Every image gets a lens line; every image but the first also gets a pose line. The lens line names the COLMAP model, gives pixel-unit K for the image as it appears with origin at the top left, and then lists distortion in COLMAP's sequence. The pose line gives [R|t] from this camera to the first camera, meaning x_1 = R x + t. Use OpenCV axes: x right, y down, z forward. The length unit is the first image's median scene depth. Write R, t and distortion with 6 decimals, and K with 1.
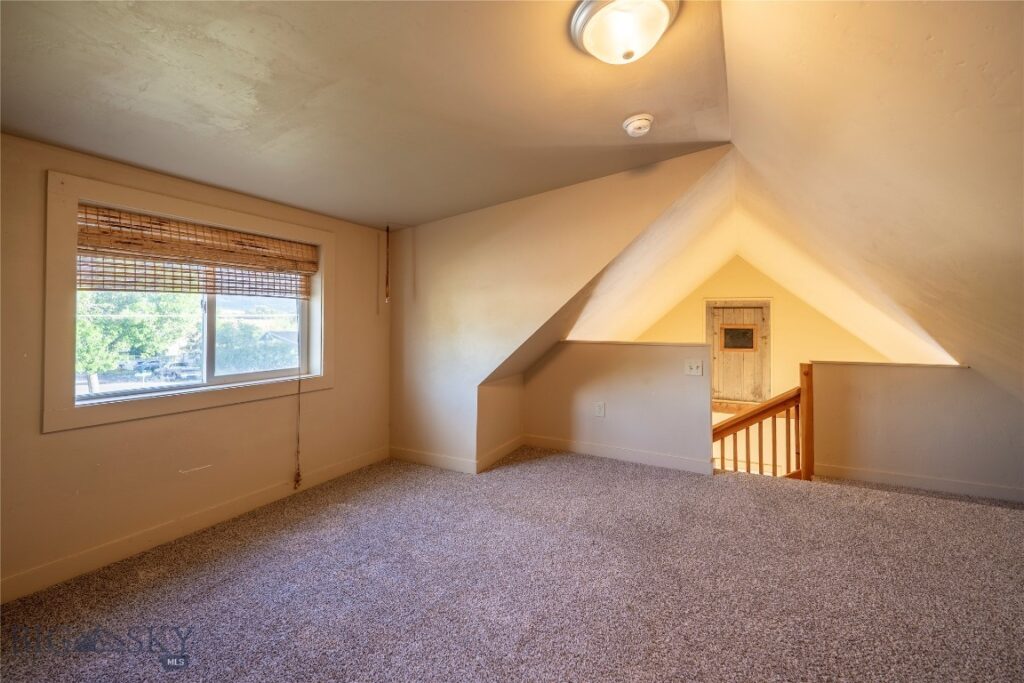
lens RADIAL K [[420.0, 0, 522.2], [0, 420.0, 316.5], [0, 0, 1]] dist [-0.000240, -0.001131]
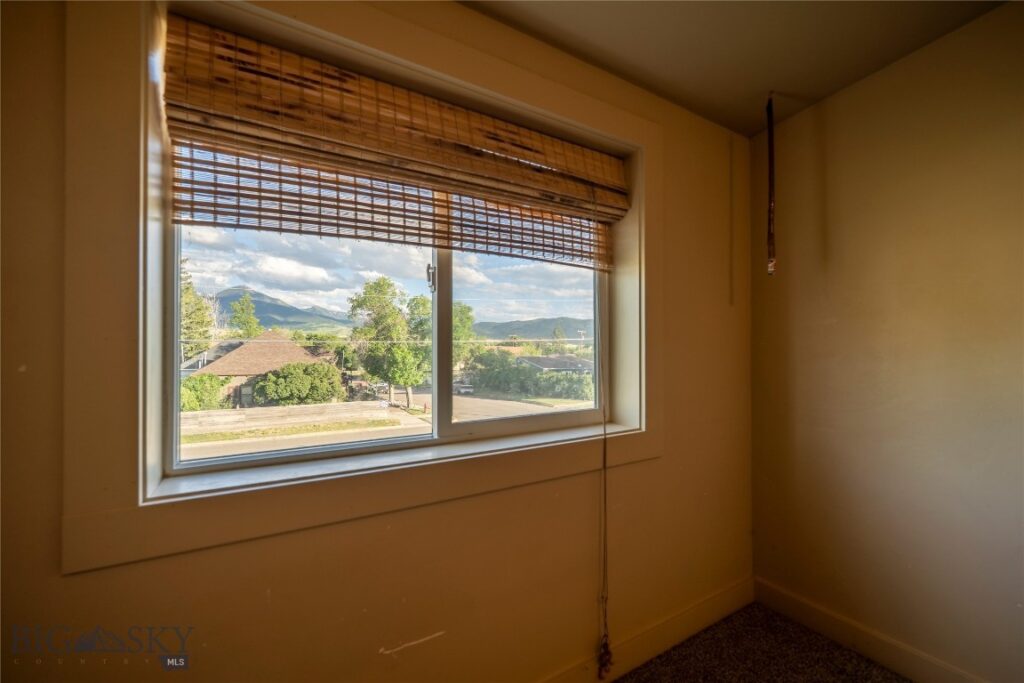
lens RADIAL K [[420.0, 0, 517.4], [0, 420.0, 343.0], [0, 0, 1]] dist [-0.000240, -0.001131]
pose [[0.853623, -0.009809, -0.520799, -0.377116], [0.010031, 0.999947, -0.002392, 0.046979], [0.520795, -0.003182, 0.853676, 0.567639]]
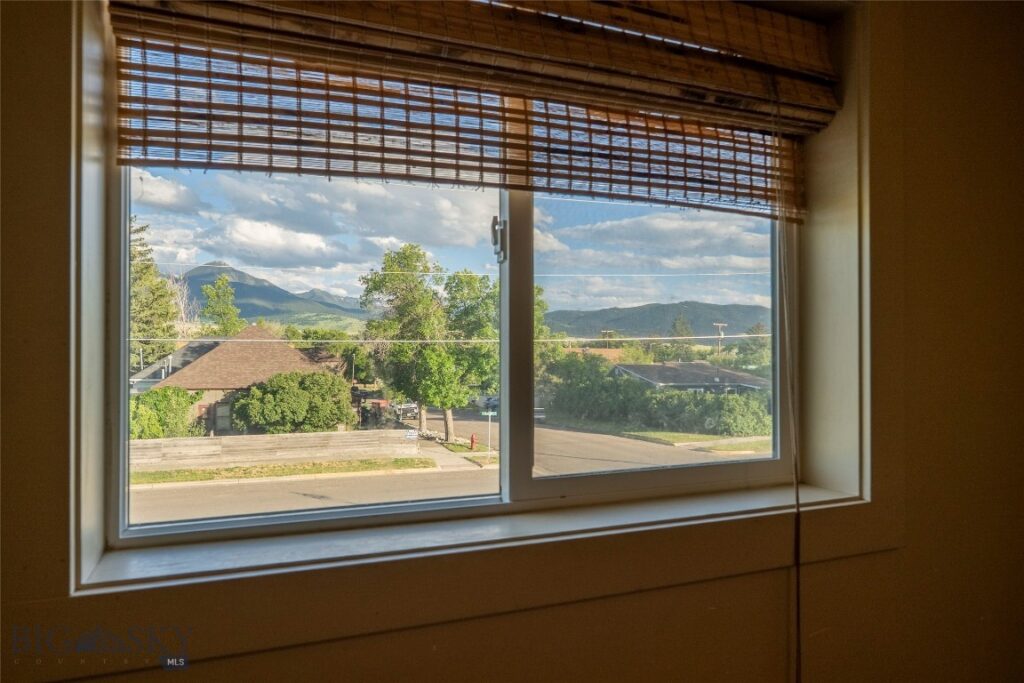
lens RADIAL K [[653.6, 0, 506.7], [0, 653.6, 341.9], [0, 0, 1]] dist [-0.008556, 0.006764]
pose [[0.757788, -0.011244, -0.652404, -0.406599], [0.009996, 0.999934, -0.005623, 0.044859], [0.652424, -0.002260, 0.757851, 0.582935]]
